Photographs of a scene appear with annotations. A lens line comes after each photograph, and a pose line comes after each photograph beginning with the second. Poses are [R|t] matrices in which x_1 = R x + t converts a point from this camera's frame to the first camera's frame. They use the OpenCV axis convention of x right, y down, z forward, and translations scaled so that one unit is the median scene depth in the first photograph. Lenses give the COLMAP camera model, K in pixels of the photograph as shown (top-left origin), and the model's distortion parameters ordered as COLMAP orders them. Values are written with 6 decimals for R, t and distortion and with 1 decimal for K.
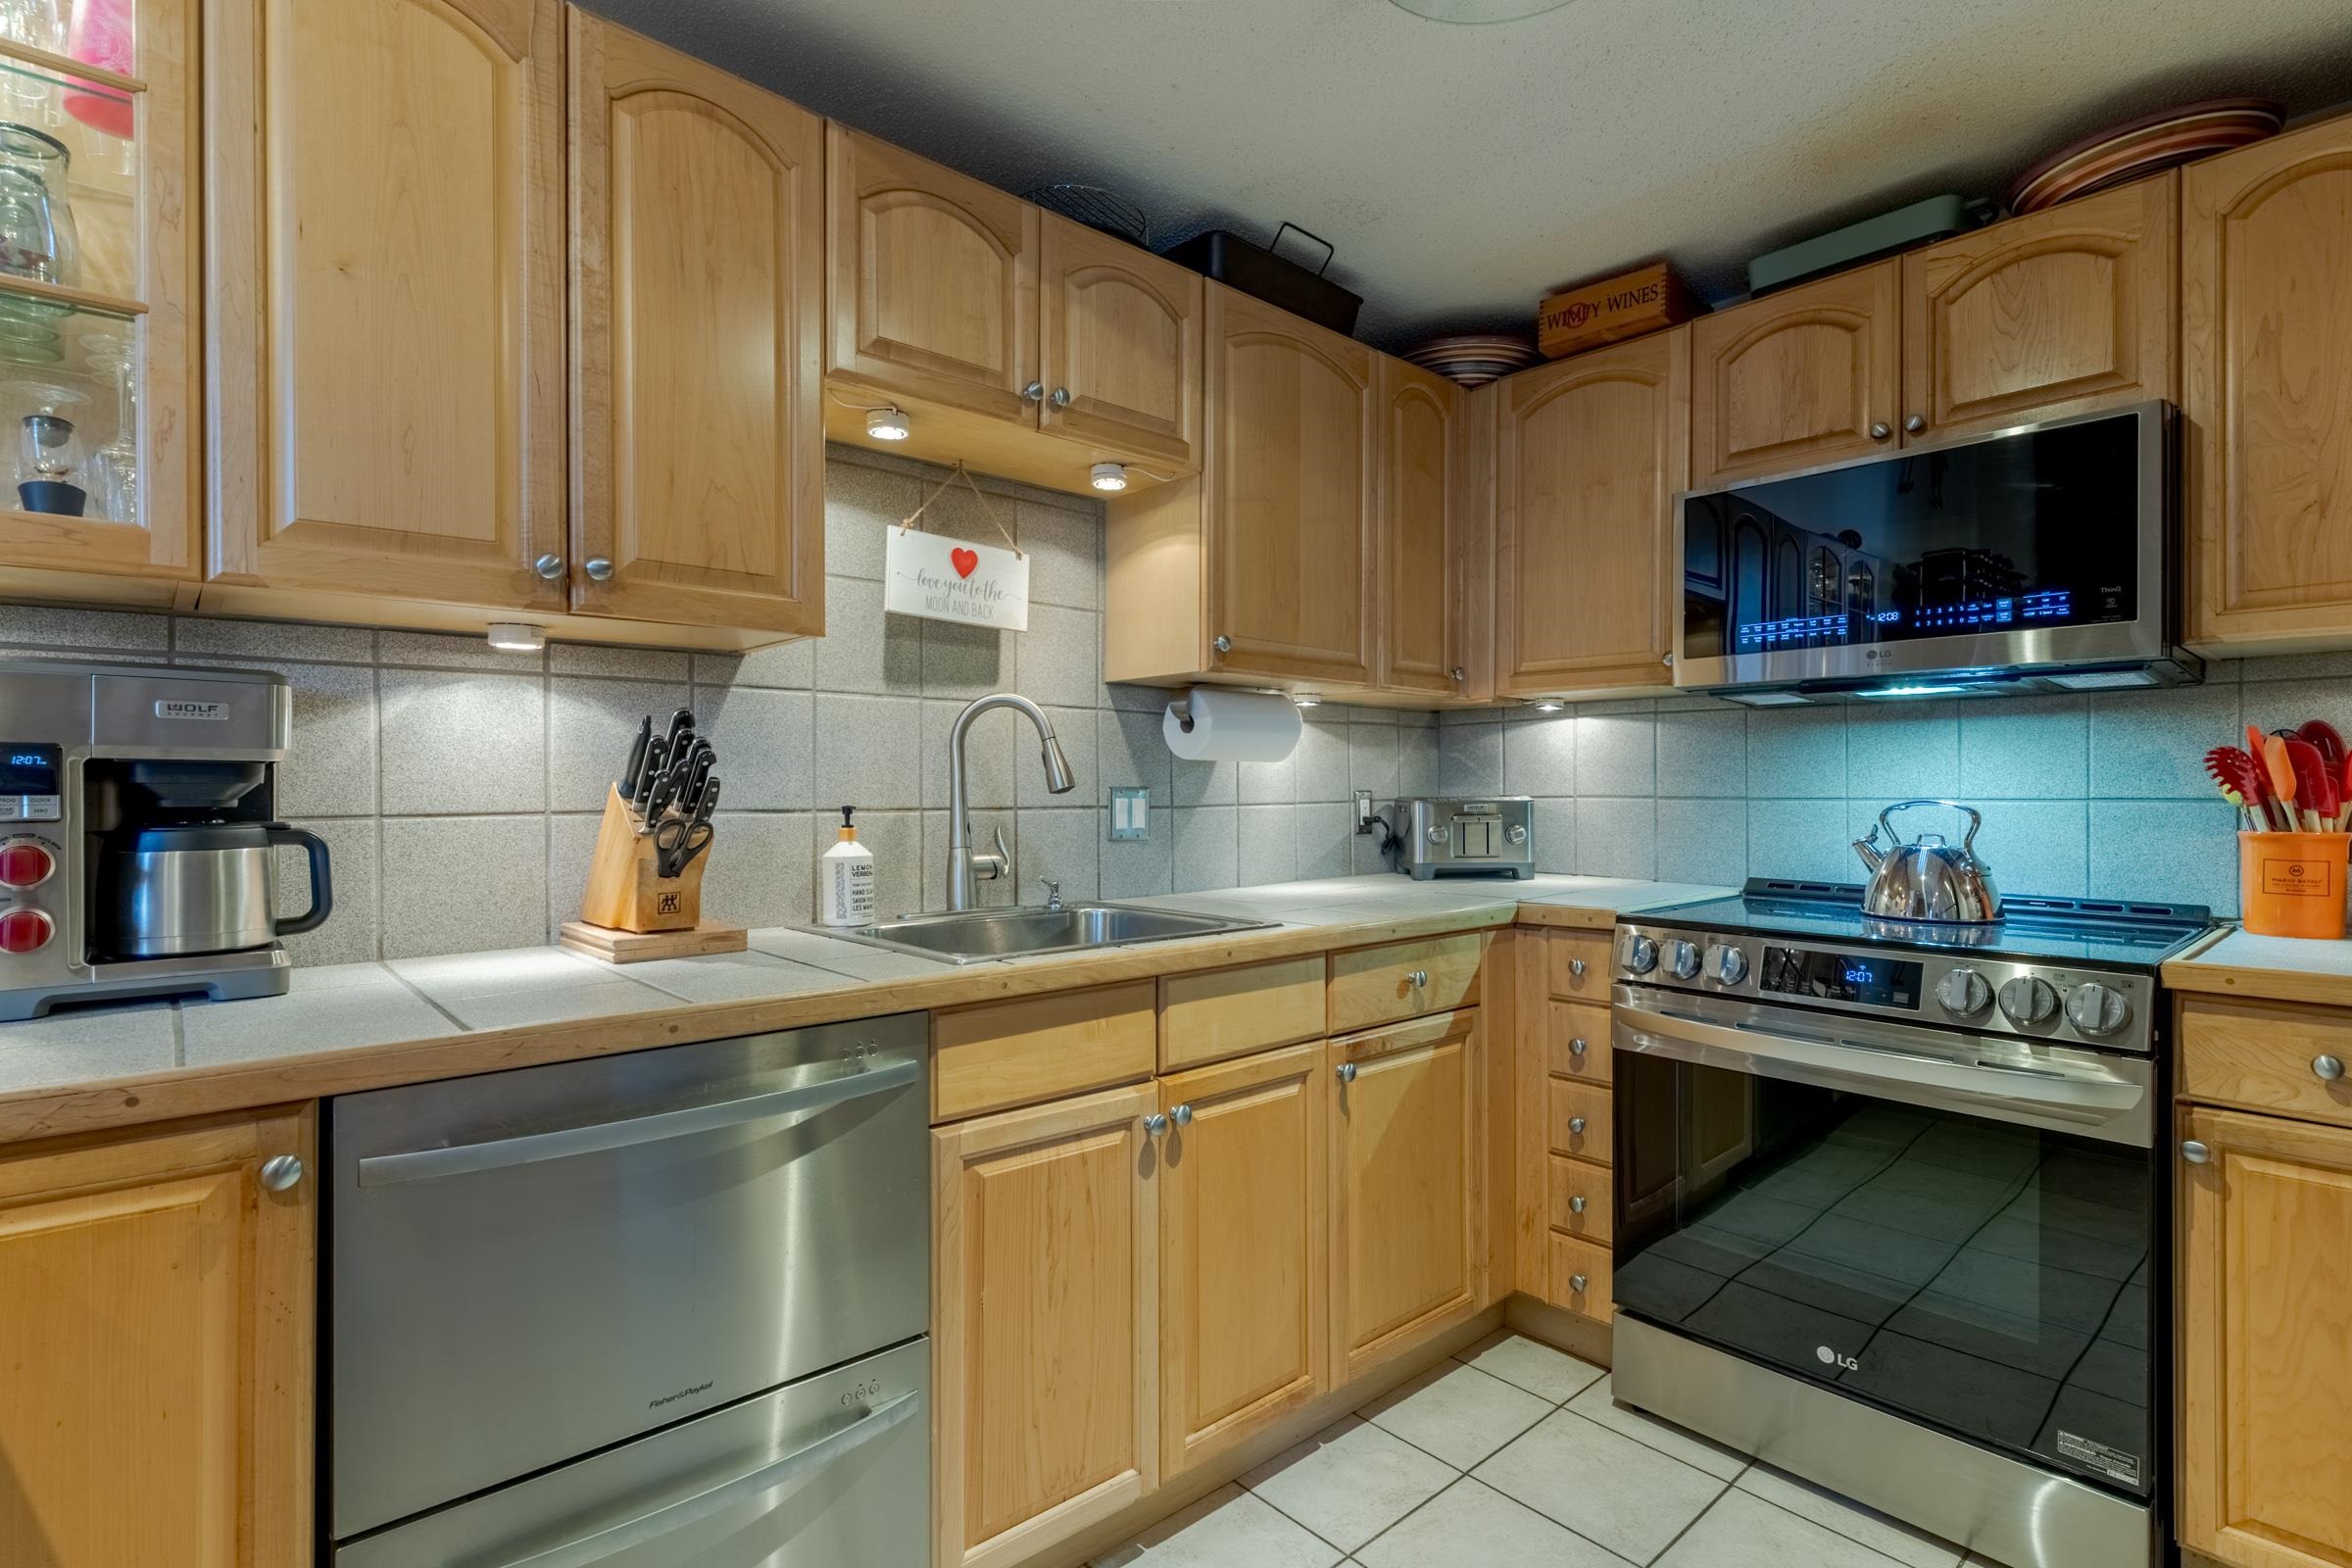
lens RADIAL K [[1123.6, 0, 1175.0], [0, 1123.6, 788.9], [0, 0, 1]] dist [0.004395, -0.001526]
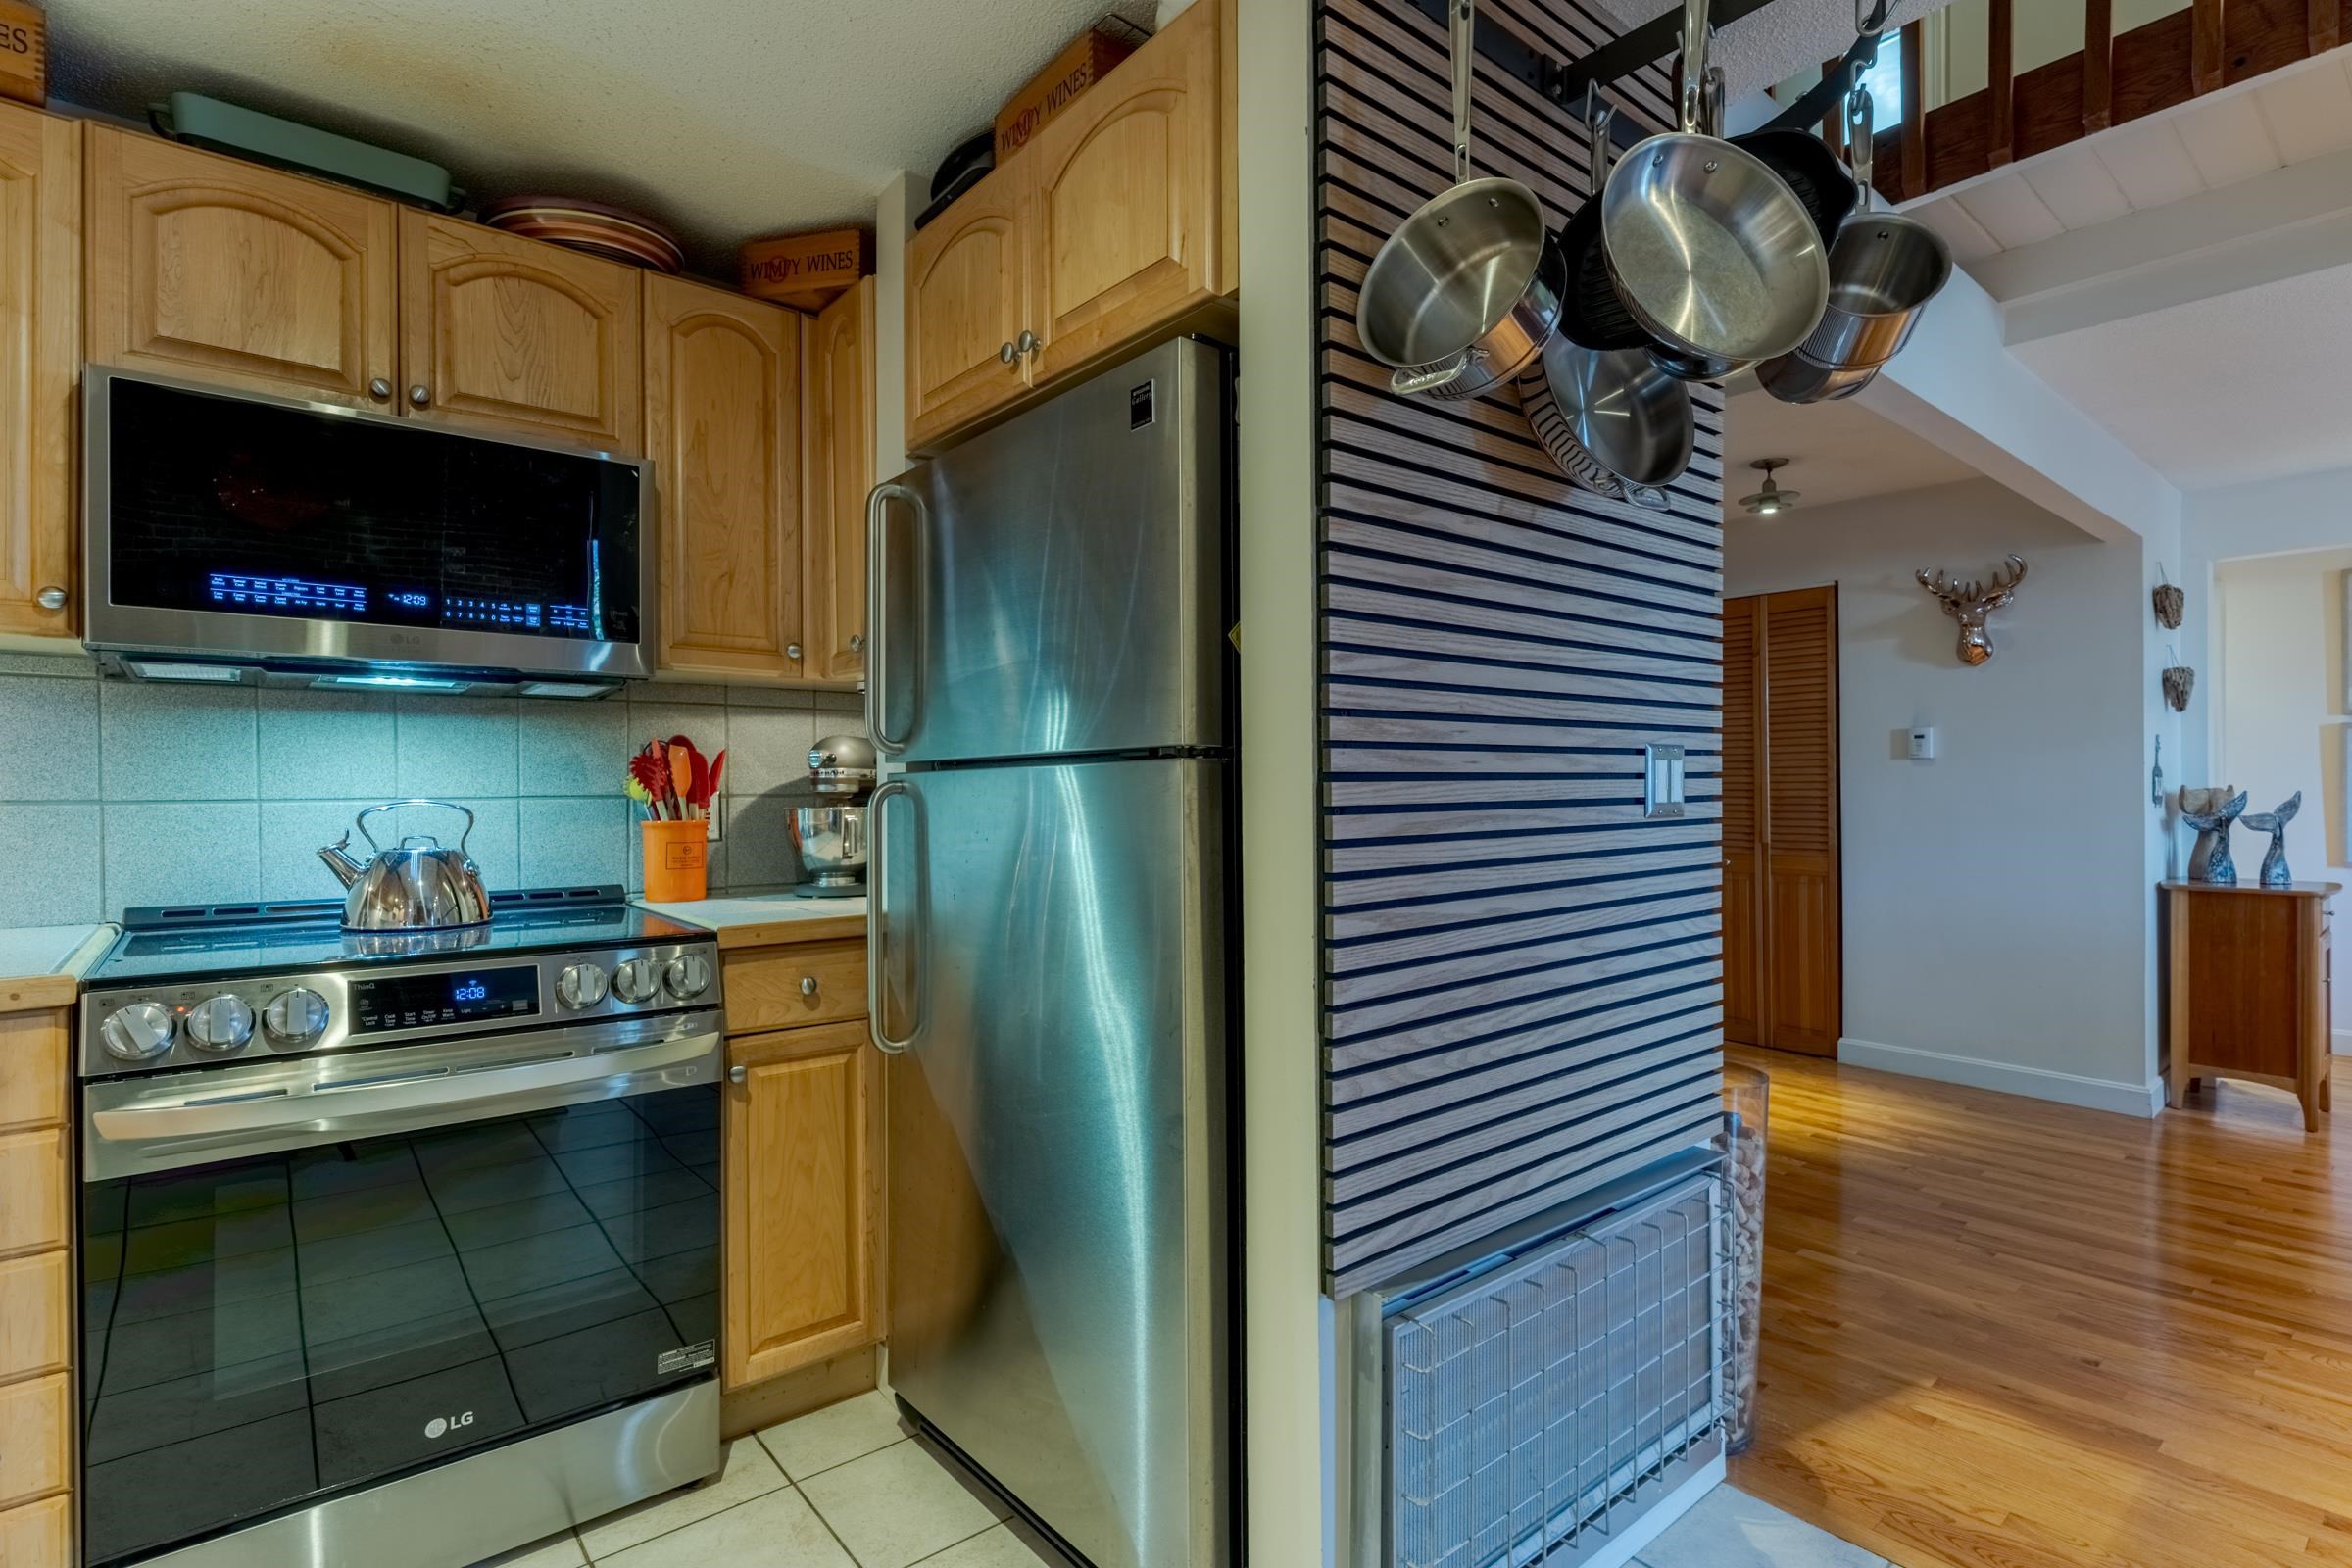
lens RADIAL K [[1123.6, 0, 1178.0], [0, 1123.6, 789.2], [0, 0, 1]] dist [0.004395, -0.001526]
pose [[0.032920, -0.004906, 0.999446, -0.274390], [0.001661, 0.999987, 0.004854, -0.003023], [-0.999457, 0.001500, 0.032928, 0.373135]]
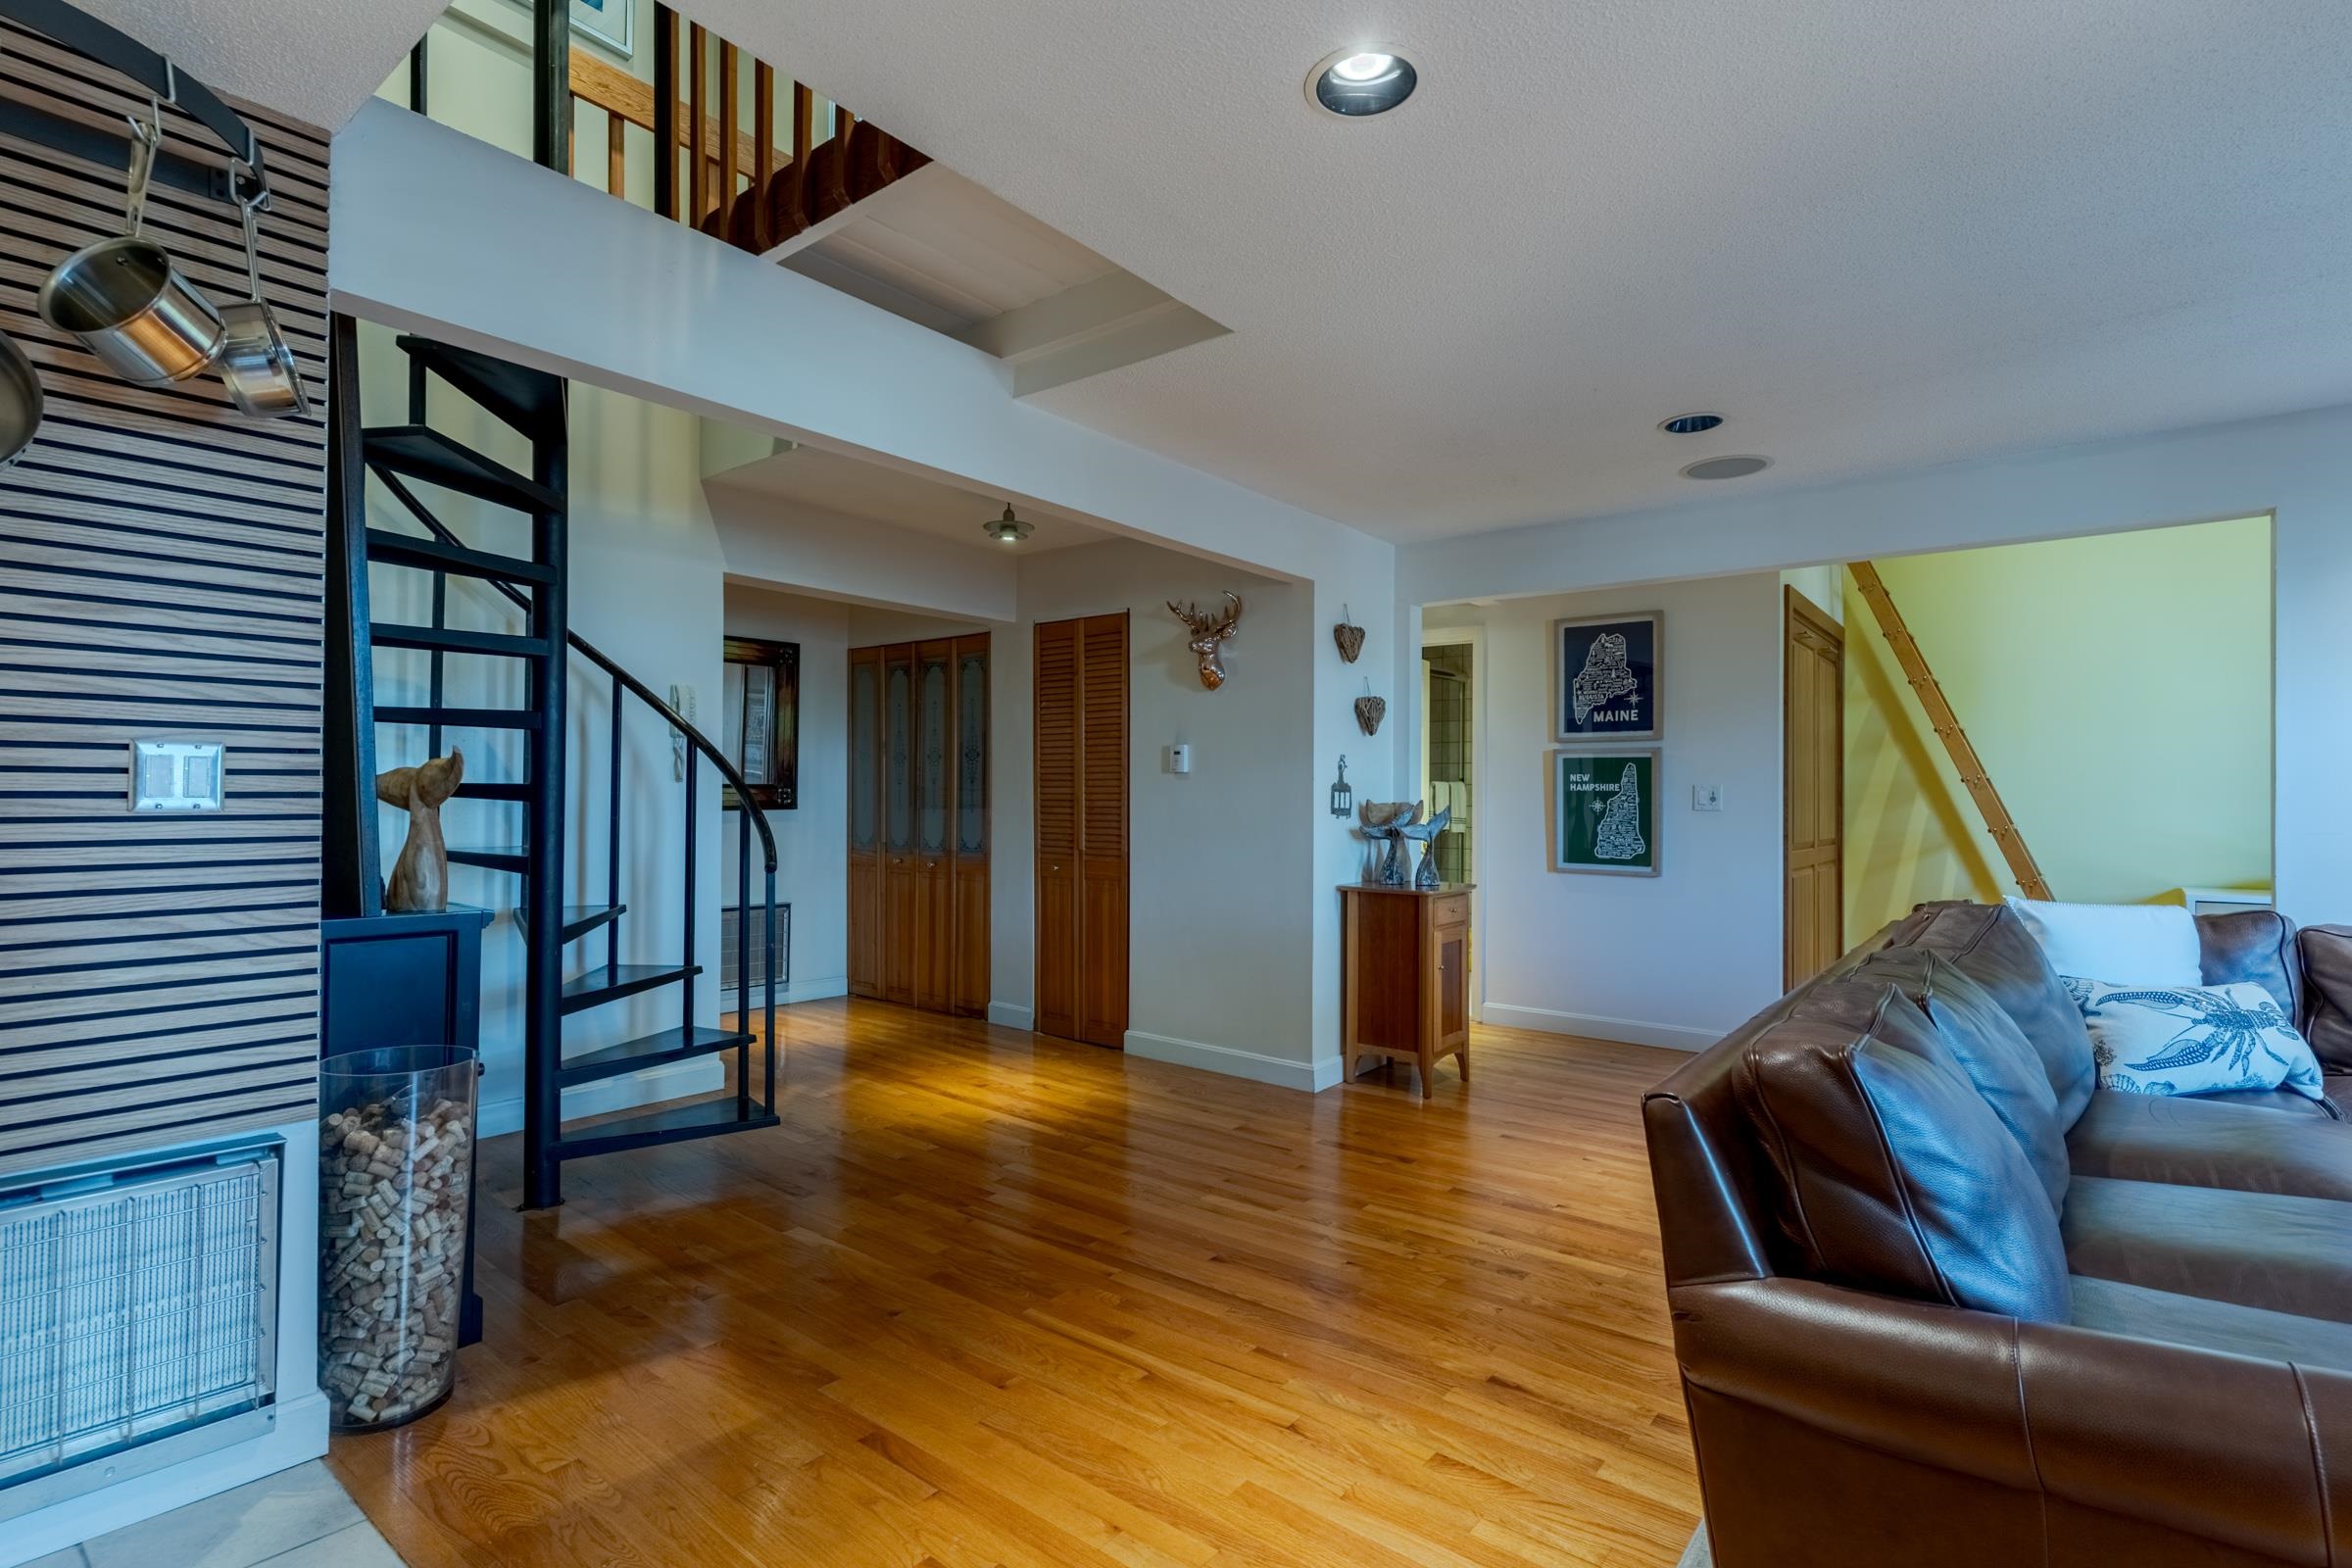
lens RADIAL K [[1123.6, 0, 1174.9], [0, 1123.6, 788.0], [0, 0, 1]] dist [0.004395, -0.001526]
pose [[-0.169876, 0.006858, 0.985442, -0.416303], [-0.011381, 0.999895, -0.008921, 0.004665], [-0.985400, -0.012731, -0.169780, -0.681738]]
